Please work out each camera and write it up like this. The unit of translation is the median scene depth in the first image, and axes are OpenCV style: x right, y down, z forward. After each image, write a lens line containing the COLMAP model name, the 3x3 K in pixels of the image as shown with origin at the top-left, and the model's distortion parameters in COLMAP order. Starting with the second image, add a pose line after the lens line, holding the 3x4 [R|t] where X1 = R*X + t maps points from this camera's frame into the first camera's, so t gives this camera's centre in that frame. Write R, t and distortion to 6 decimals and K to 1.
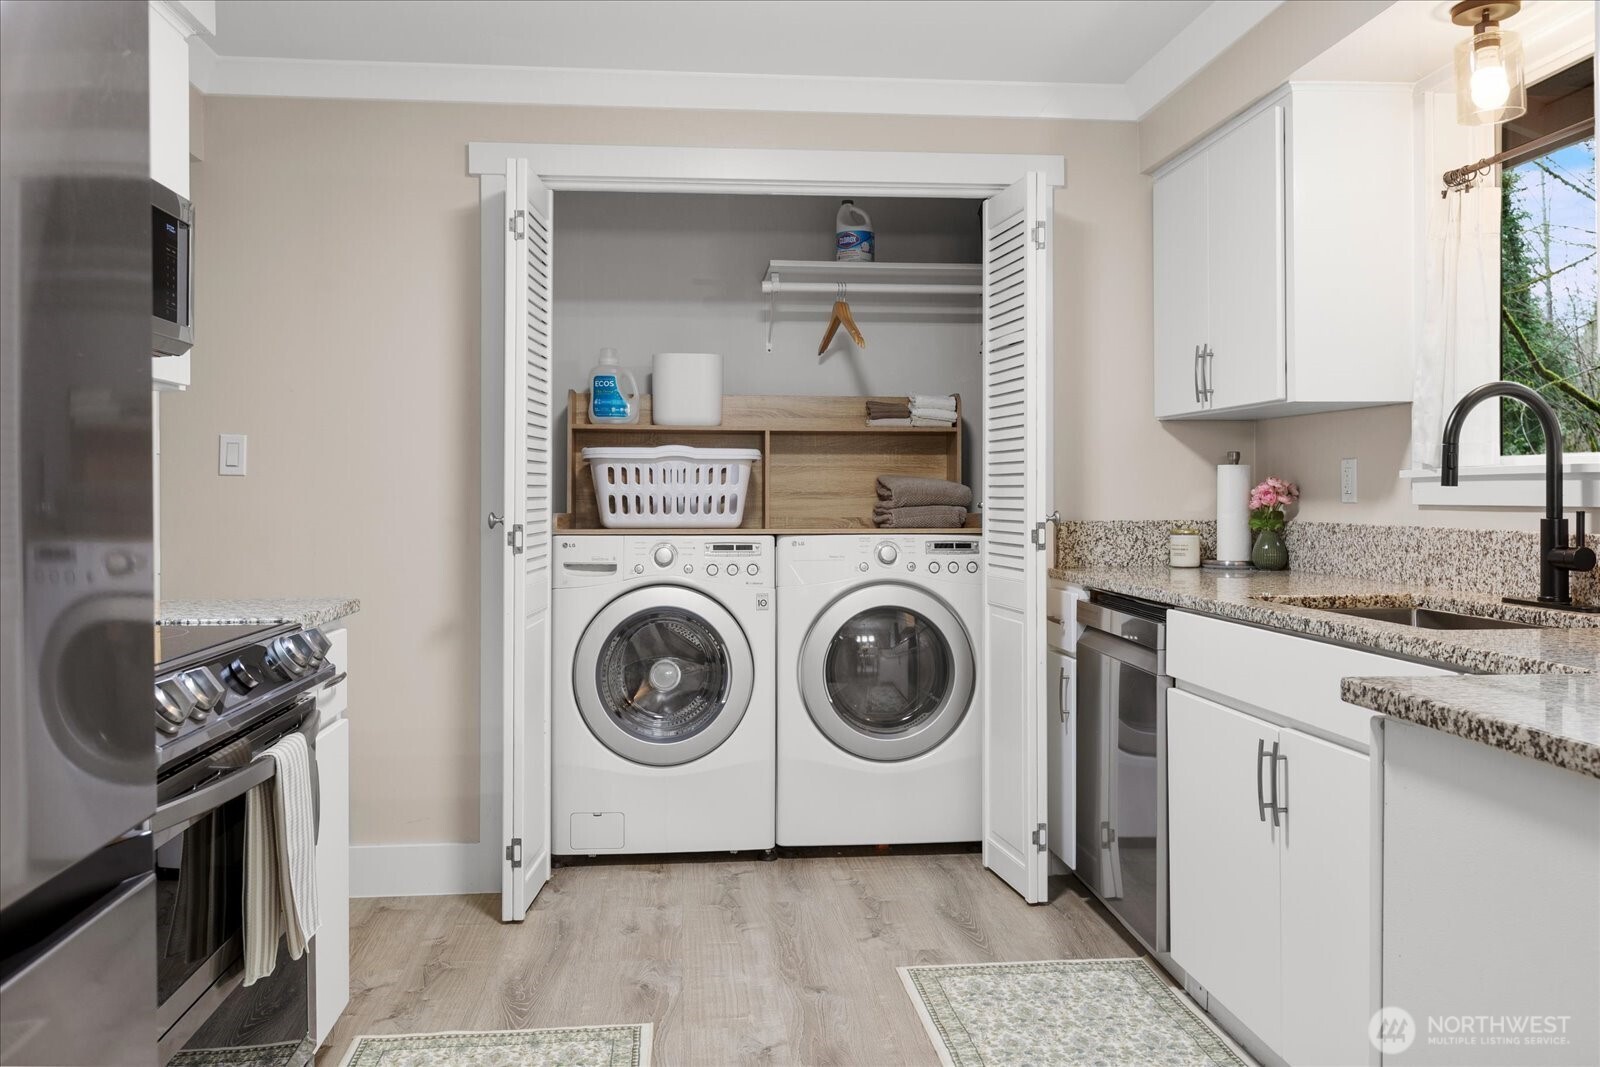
lens RADIAL K [[1282.3, 0, 791.5], [0, 1282.3, 498.1], [0, 0, 1]] dist [-0.005168, 0.003694]
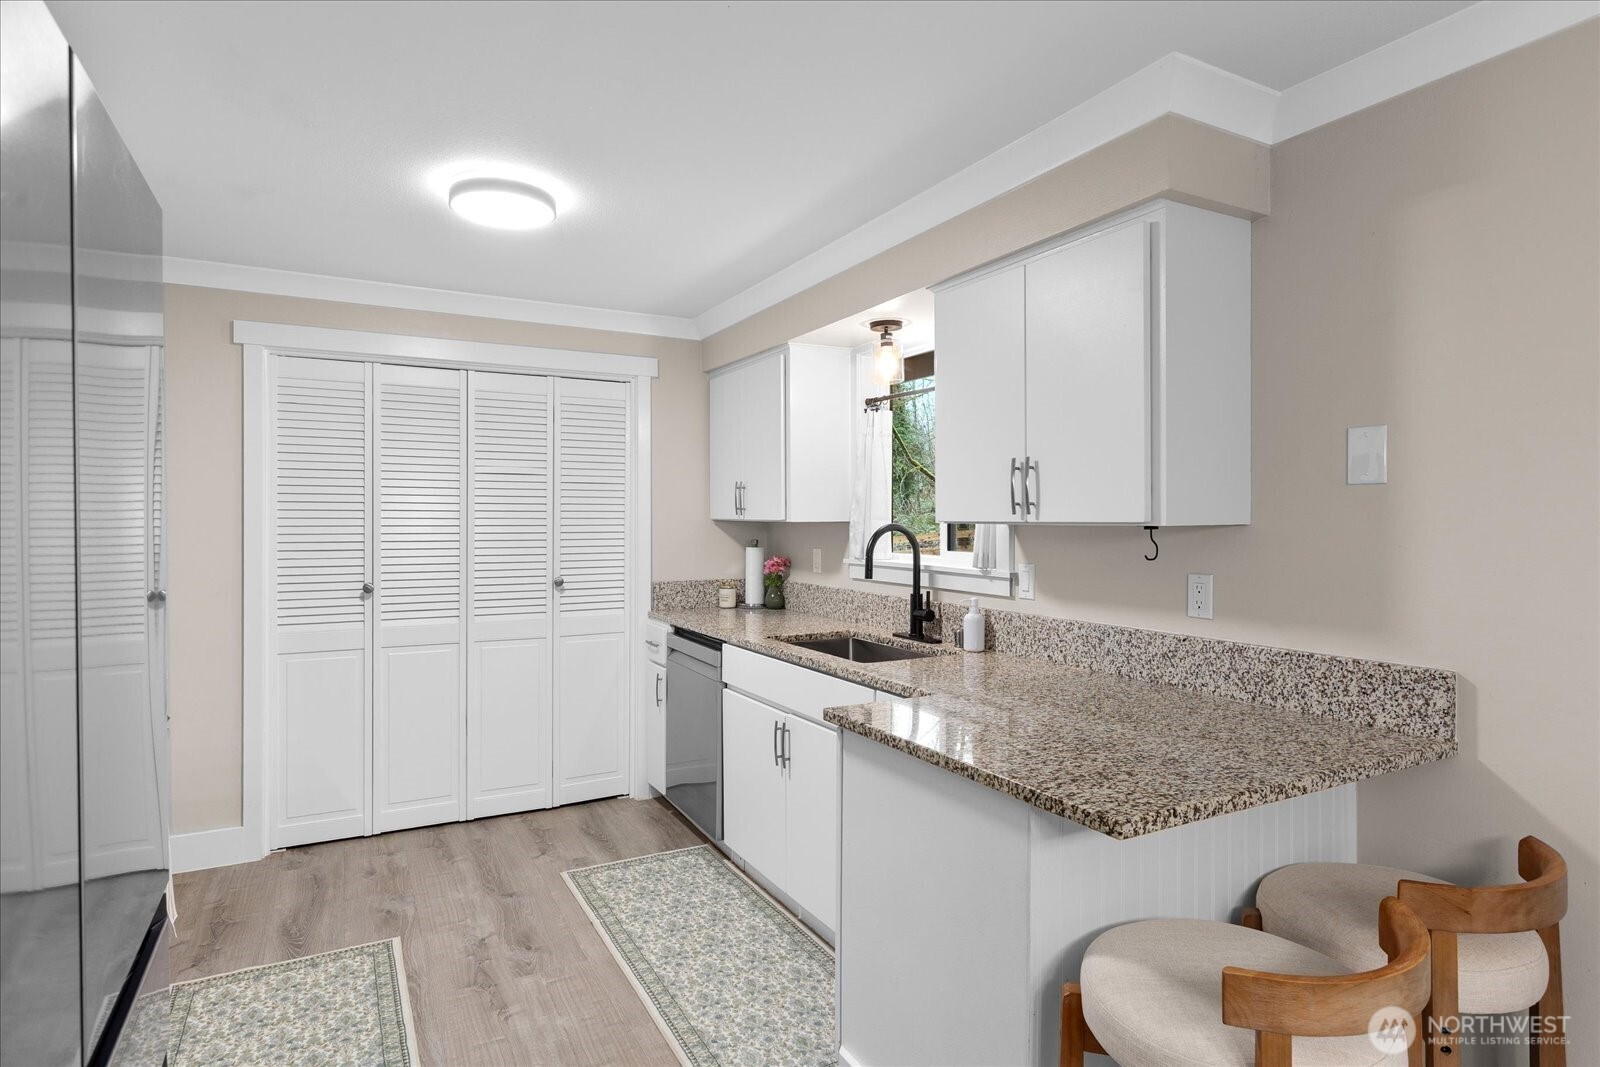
lens RADIAL K [[865.6, 0, 800.3], [0, 865.6, 526.4], [0, 0, 1]] dist [-0.000897, -0.004439]
pose [[0.919796, -0.000188, 0.392398, -0.069913], [-0.002561, 0.999976, 0.006480, -0.079464], [-0.392389, -0.006965, 0.919773, -0.118100]]
